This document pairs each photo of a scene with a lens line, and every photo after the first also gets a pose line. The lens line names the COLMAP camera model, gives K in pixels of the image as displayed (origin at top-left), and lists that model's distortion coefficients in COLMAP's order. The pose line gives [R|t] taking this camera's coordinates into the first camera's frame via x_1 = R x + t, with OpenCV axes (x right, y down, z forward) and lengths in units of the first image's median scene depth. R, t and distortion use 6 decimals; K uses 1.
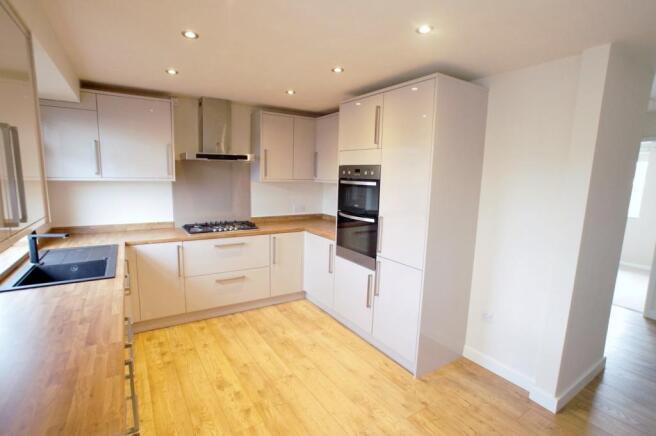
lens RADIAL K [[321.2, 0, 325.5], [0, 321.2, 178.5], [0, 0, 1]] dist [-0.068729, 0.027640]
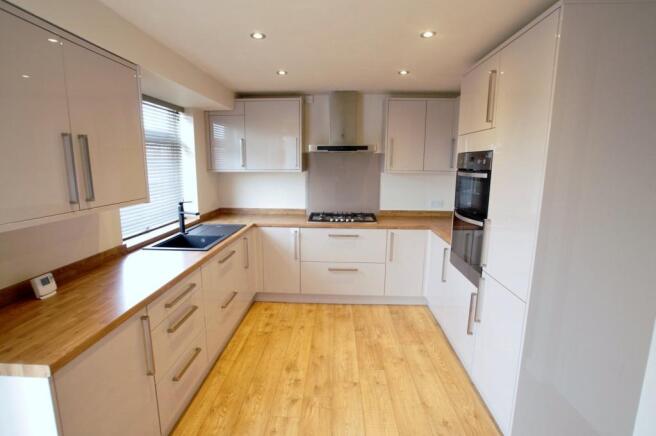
lens RADIAL K [[321.2, 0, 325.5], [0, 321.2, 178.5], [0, 0, 1]] dist [-0.068729, 0.027640]
pose [[0.815182, 0.011291, -0.579095, 0.259324], [0.002216, 0.999742, 0.022612, 0.005529], [0.579201, -0.019716, 0.814946, 0.161264]]
